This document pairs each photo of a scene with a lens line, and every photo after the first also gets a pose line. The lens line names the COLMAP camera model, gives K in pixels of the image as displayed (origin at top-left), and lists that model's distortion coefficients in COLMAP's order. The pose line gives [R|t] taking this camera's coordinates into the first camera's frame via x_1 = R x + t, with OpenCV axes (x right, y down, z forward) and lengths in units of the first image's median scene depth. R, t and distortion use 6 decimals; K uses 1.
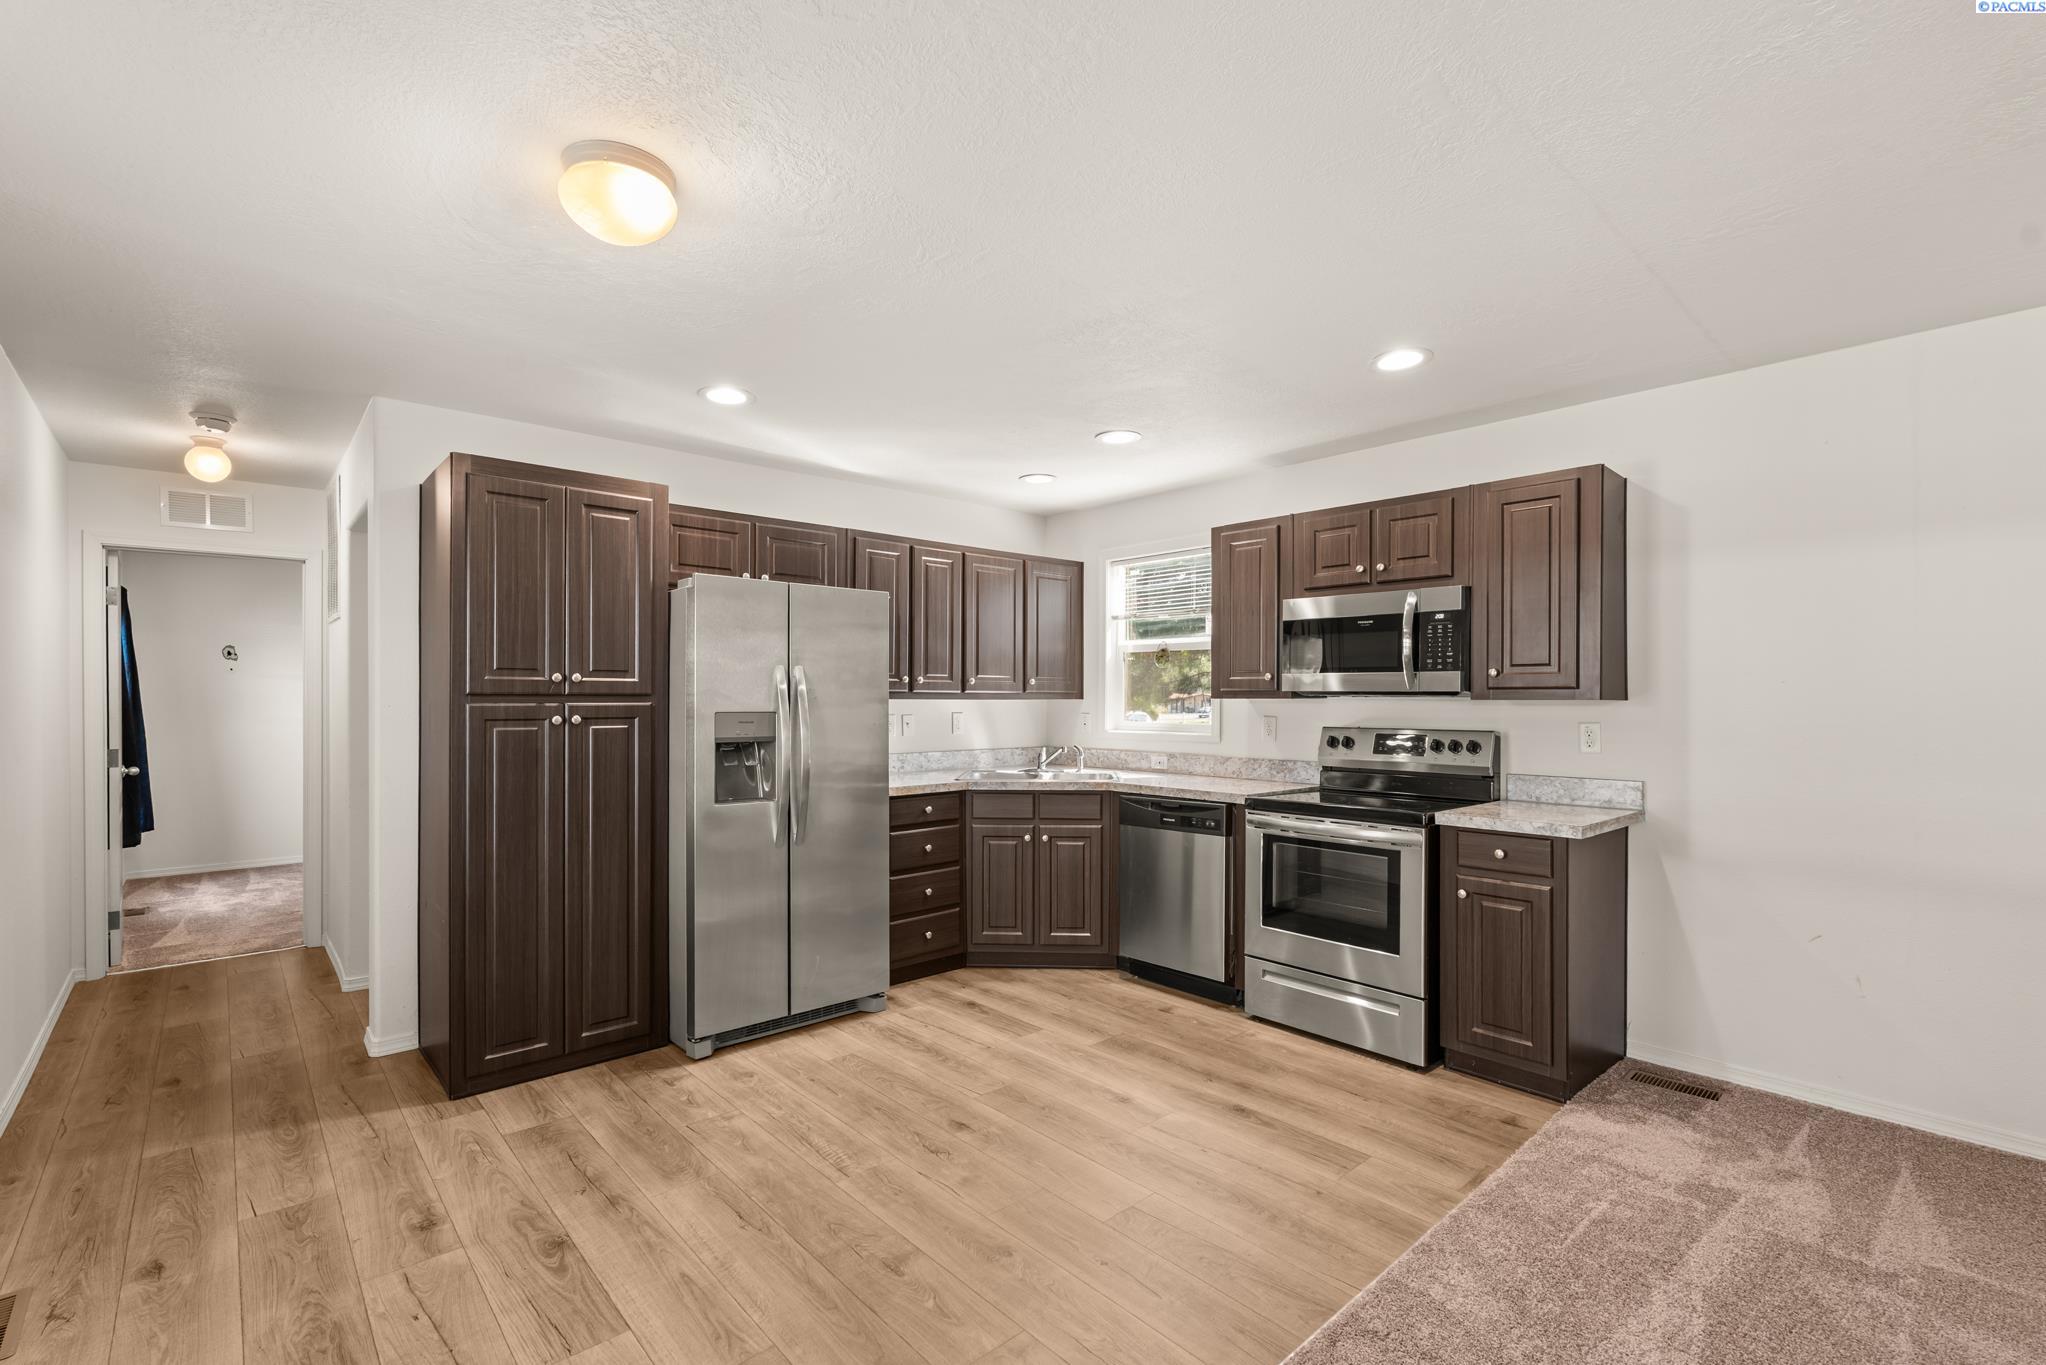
lens RADIAL K [[903.7, 0, 1016.4], [0, 903.7, 692.8], [0, 0, 1]] dist [-0.011290, 0.001570]
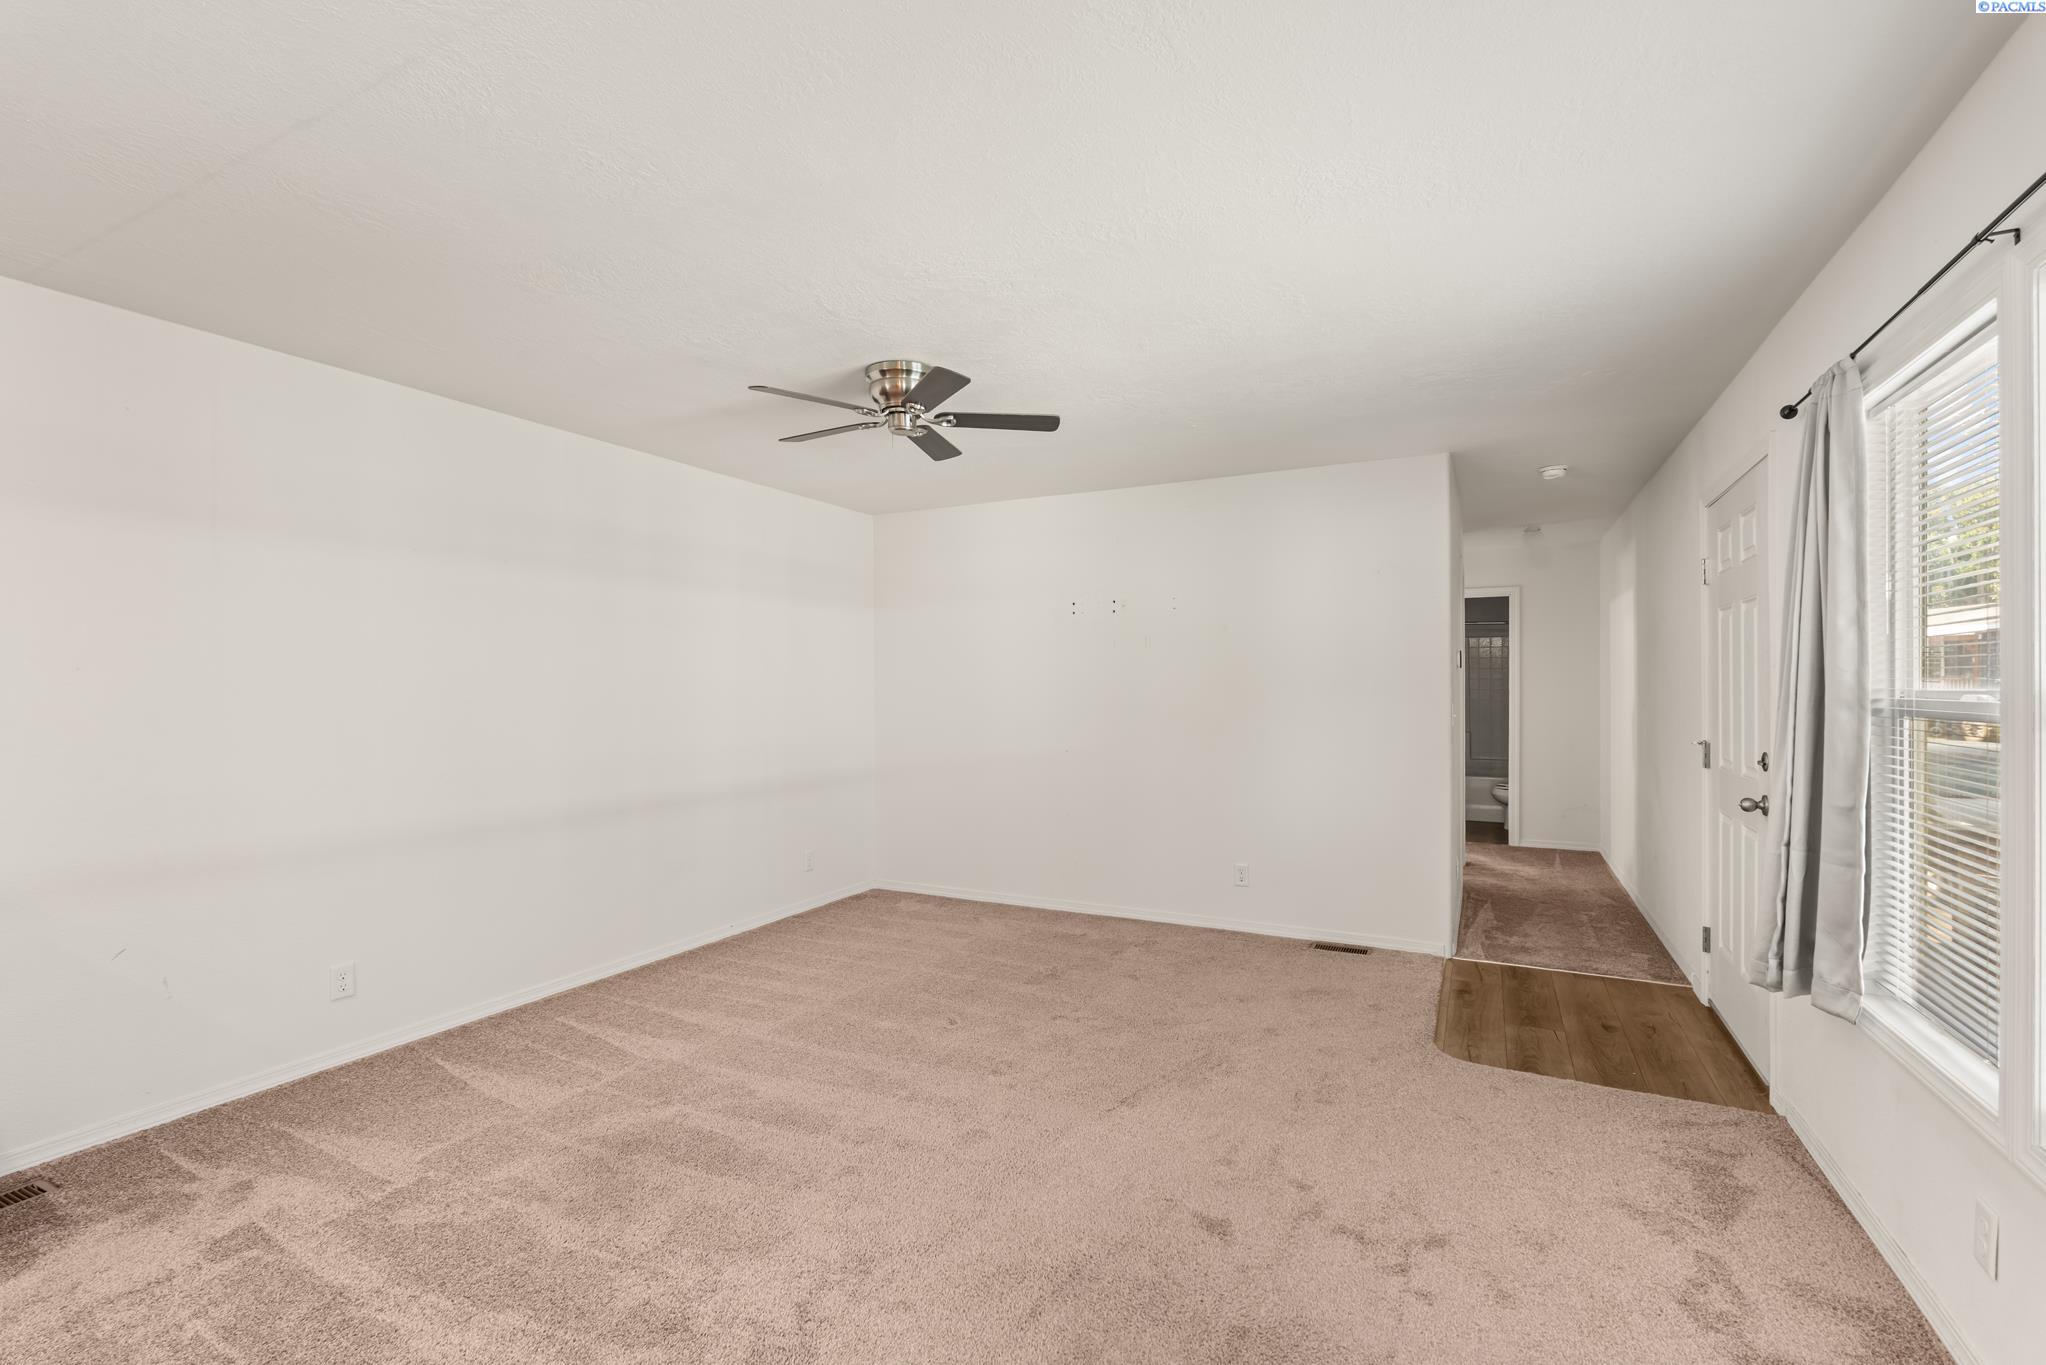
lens RADIAL K [[903.7, 0, 1019.8], [0, 903.7, 687.0], [0, 0, 1]] dist [-0.011290, 0.001570]
pose [[-0.359808, 0.002015, 0.933024, -0.234454], [-0.002313, 0.999993, -0.003051, 0.005300], [-0.933023, -0.003256, -0.359801, 0.410886]]
